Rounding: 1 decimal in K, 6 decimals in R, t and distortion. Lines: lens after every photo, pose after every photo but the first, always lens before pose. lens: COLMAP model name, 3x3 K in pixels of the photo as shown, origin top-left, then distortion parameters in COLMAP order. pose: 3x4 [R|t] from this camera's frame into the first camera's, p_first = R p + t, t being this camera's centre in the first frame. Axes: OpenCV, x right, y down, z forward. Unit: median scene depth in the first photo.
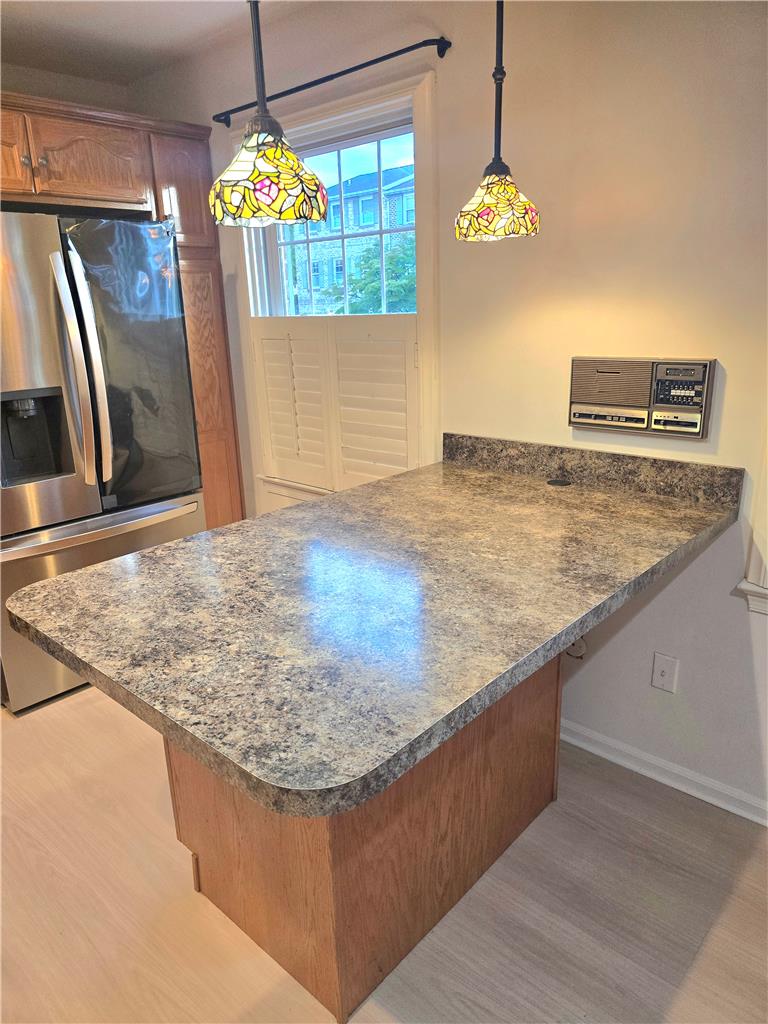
lens RADIAL K [[693.3, 0, 379.0], [0, 693.3, 523.1], [0, 0, 1]] dist [0.068484, -0.063022]
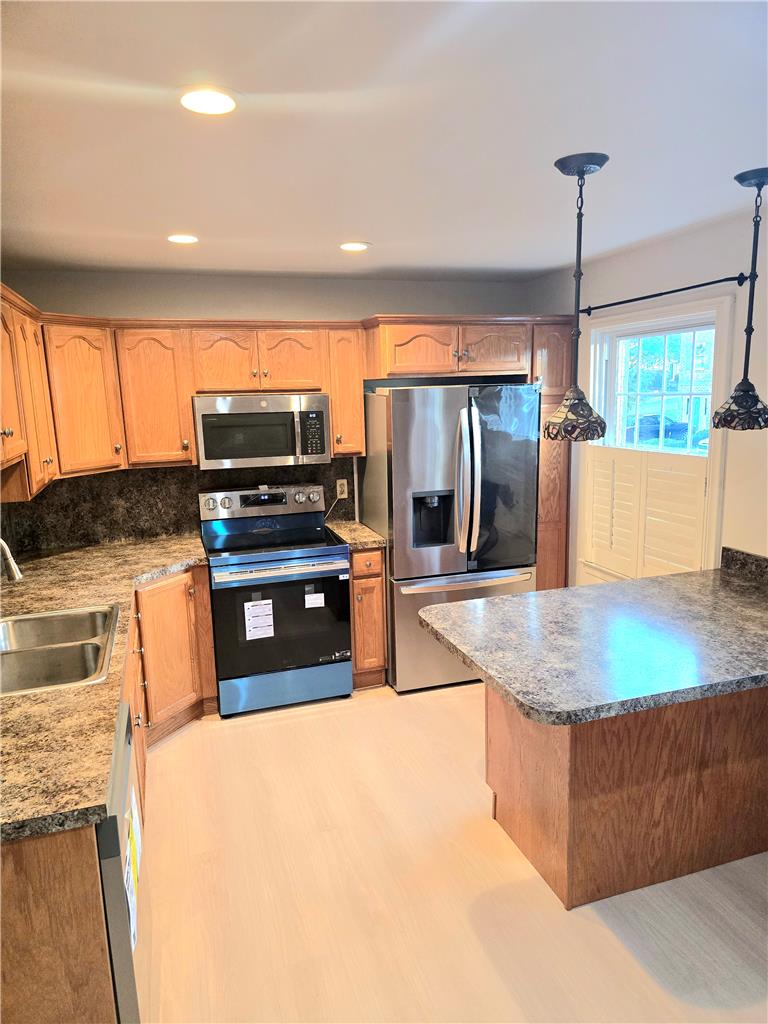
lens RADIAL K [[693.3, 0, 379.0], [0, 693.3, 523.1], [0, 0, 1]] dist [0.068484, -0.063022]
pose [[0.871374, 0.101125, -0.480084, 0.204019], [-0.148197, 0.987071, -0.061068, 0.000970], [0.467702, 0.124360, 0.875094, -0.570052]]
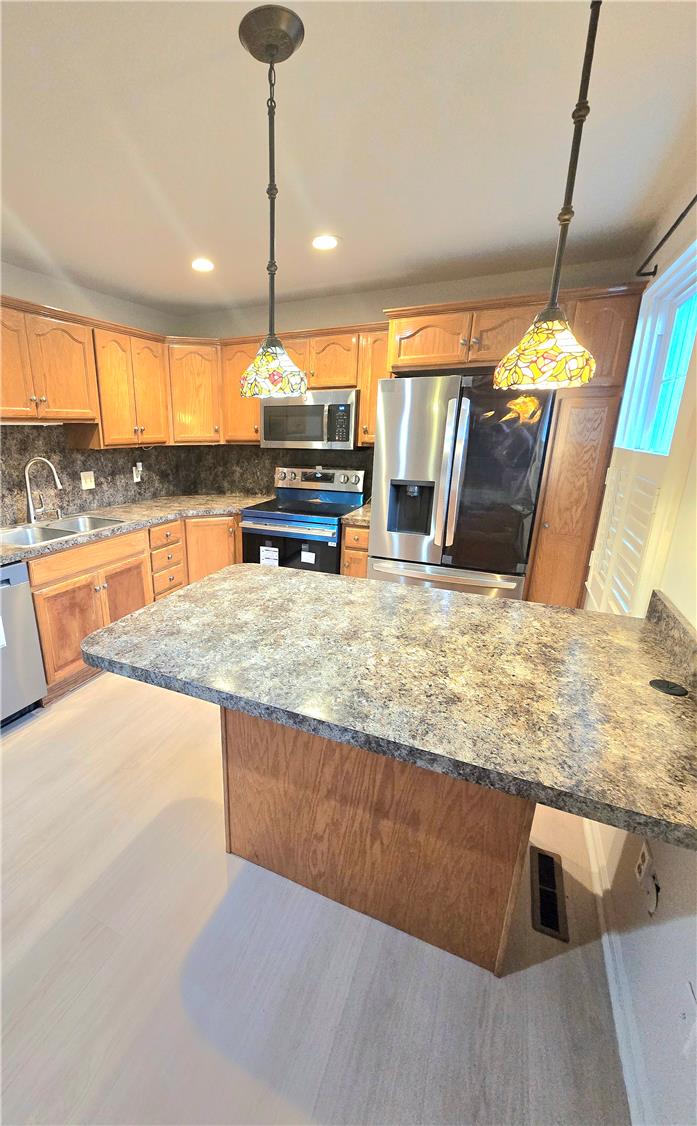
lens RADIAL K [[465.6, 0, 266.5], [0, 465.6, 566.1], [0, 0, 1]] dist [0.000441, -0.000059]
pose [[0.257371, 0.306570, -0.916393, 0.644784], [-0.296891, 0.927557, 0.226922, -0.187850], [0.919574, 0.213665, 0.329744, 0.439974]]
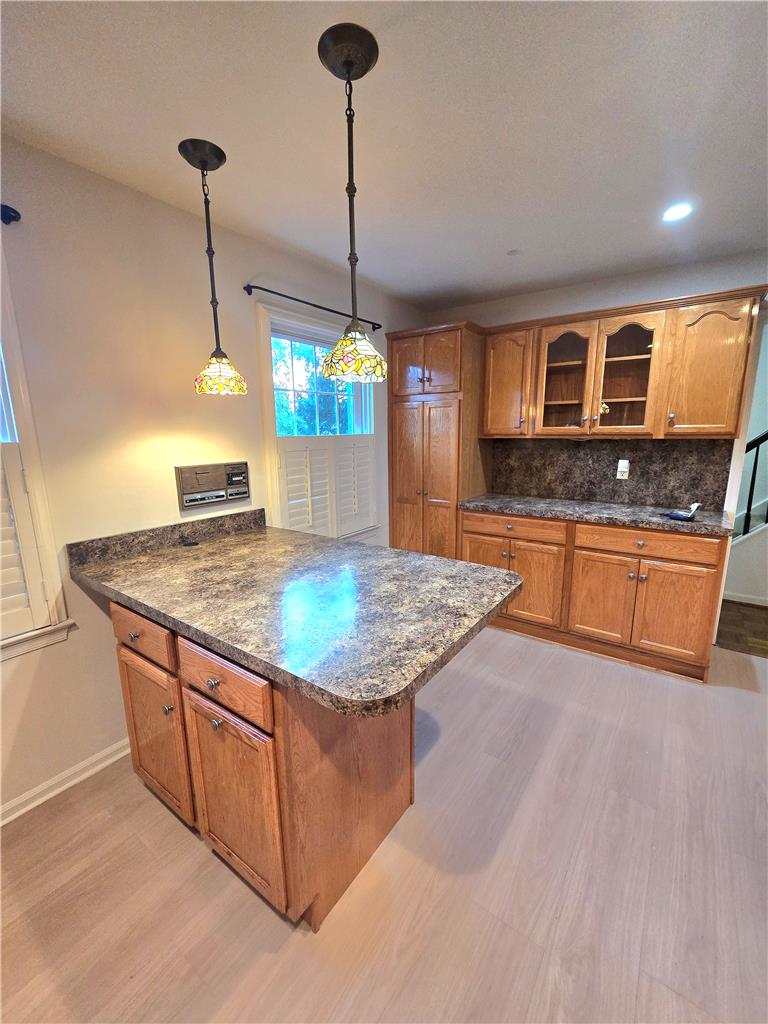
lens RADIAL K [[414.5, 0, 384.0], [0, 414.5, 512.0], [0, 0, 1]] dist [-0.001824, -0.000054]
pose [[-0.116351, -0.156928, 0.980732, -0.788848], [0.315412, 0.930486, 0.186308, -0.183301], [-0.941795, 0.331012, -0.058766, 0.697413]]
